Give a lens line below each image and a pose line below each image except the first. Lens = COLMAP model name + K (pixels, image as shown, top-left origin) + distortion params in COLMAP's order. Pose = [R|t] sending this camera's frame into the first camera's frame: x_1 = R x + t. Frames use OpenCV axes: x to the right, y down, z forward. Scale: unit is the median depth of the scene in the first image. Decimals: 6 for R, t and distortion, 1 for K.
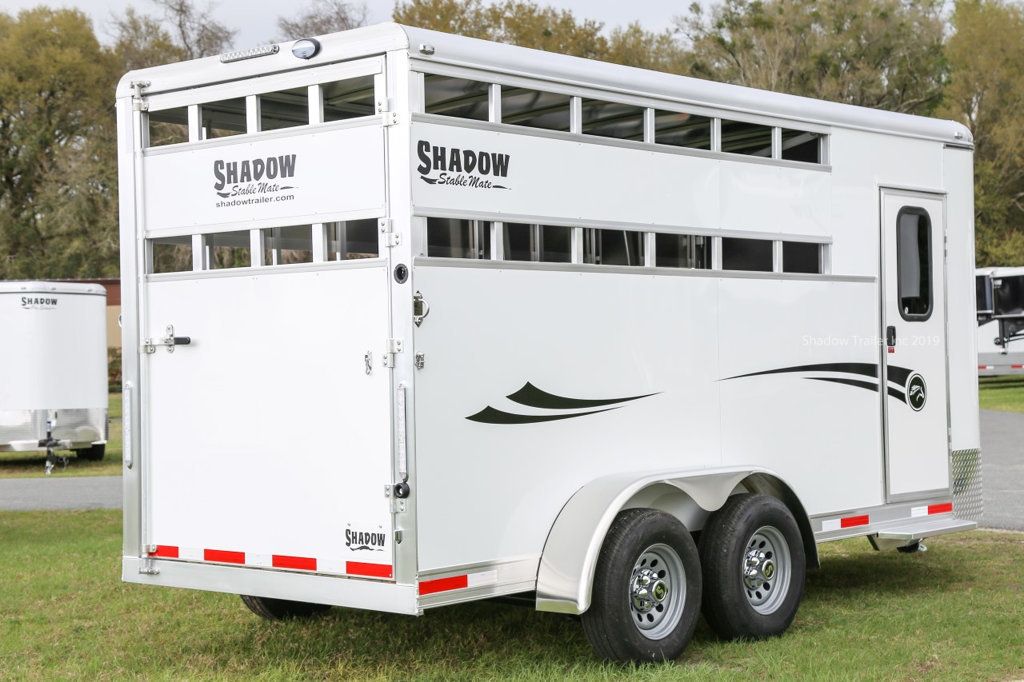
lens RADIAL K [[1756.2, 0, 512.0], [0, 1756.2, 341.0], [0, 0, 1]] dist [0.033867, 0.068194]
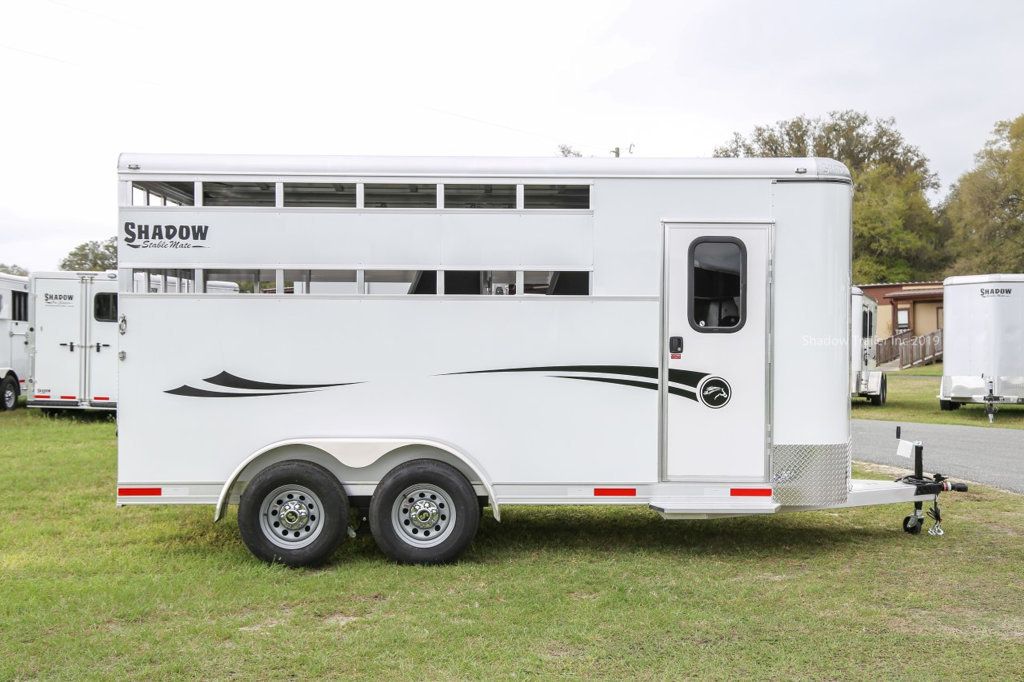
lens RADIAL K [[1278.1, 0, 512.0], [0, 1278.1, 341.0], [0, 0, 1]] dist [-0.002343, 0.006601]
pose [[0.694934, 0.026174, -0.718597, 1.145714], [-0.011017, 0.999608, 0.025756, -0.040201], [0.718989, -0.009982, 0.694949, 0.455176]]
